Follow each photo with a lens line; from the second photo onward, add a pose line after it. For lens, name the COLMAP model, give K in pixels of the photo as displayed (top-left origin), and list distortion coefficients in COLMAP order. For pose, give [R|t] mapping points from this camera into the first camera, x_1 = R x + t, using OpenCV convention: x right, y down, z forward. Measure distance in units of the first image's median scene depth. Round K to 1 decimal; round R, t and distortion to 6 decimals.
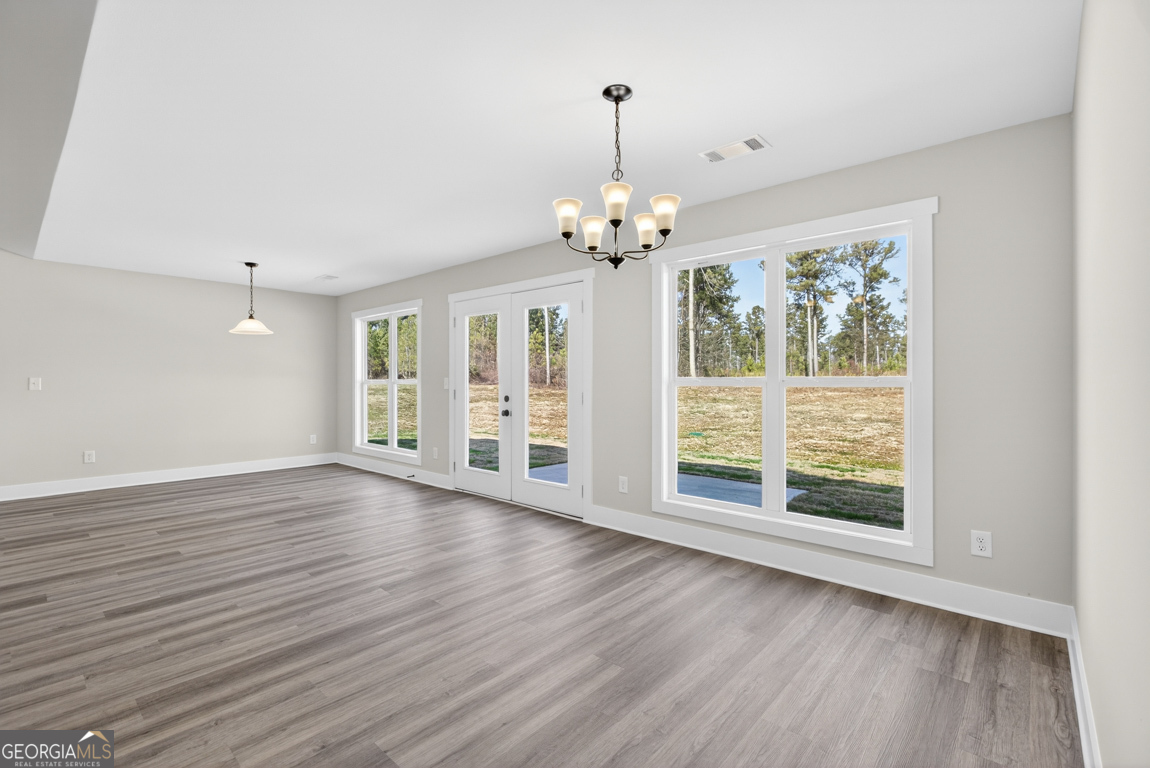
lens RADIAL K [[514.1, 0, 573.4], [0, 514.1, 378.5], [0, 0, 1]] dist [-0.001993, 0.000038]
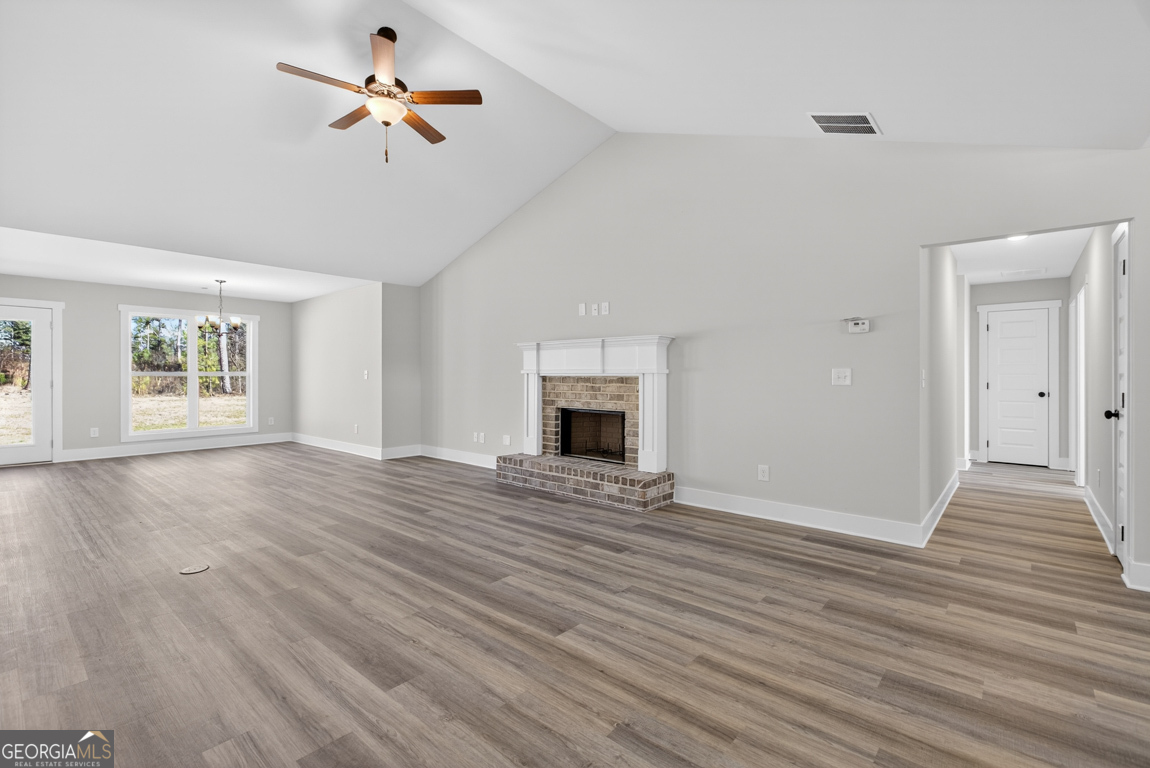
lens RADIAL K [[517.5, 0, 571.0], [0, 517.5, 377.4], [0, 0, 1]] dist [-0.003915, 0.000689]
pose [[-0.016550, -0.004224, 0.999854, -2.184839], [-0.006162, 0.999973, 0.004122, 0.003663], [-0.999844, -0.006093, -0.016576, -0.764810]]
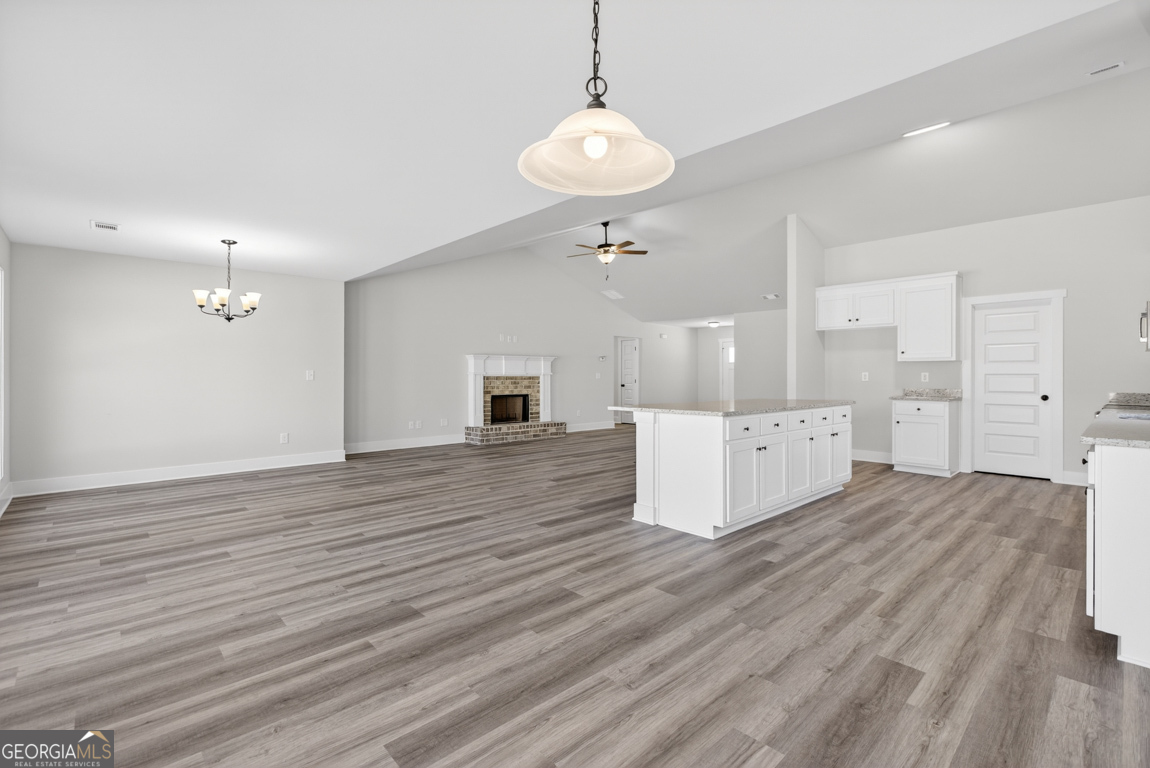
lens RADIAL K [[517.5, 0, 571.0], [0, 517.5, 377.4], [0, 0, 1]] dist [-0.003915, 0.000689]
pose [[-0.995928, -0.000963, 0.090152, -1.105041], [-0.001013, 0.999999, -0.000506, 0.015405], [-0.090151, -0.000595, -0.995928, 2.158840]]
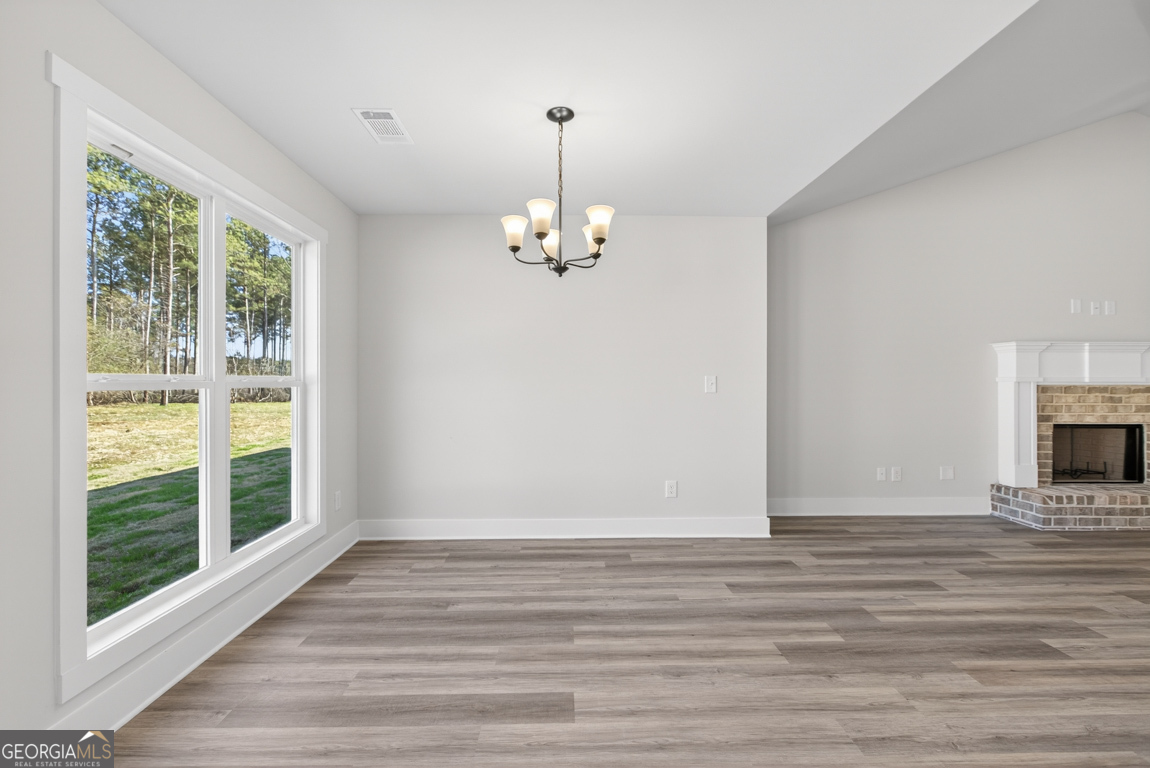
lens RADIAL K [[512.5, 0, 571.5], [0, 512.5, 381.3], [0, 0, 1]] dist [-0.005031, 0.001149]
pose [[-0.683618, -0.000925, 0.729840, -0.507424], [-0.004488, 0.999986, -0.002936, 0.006126], [-0.729827, -0.005282, -0.683612, 1.217718]]
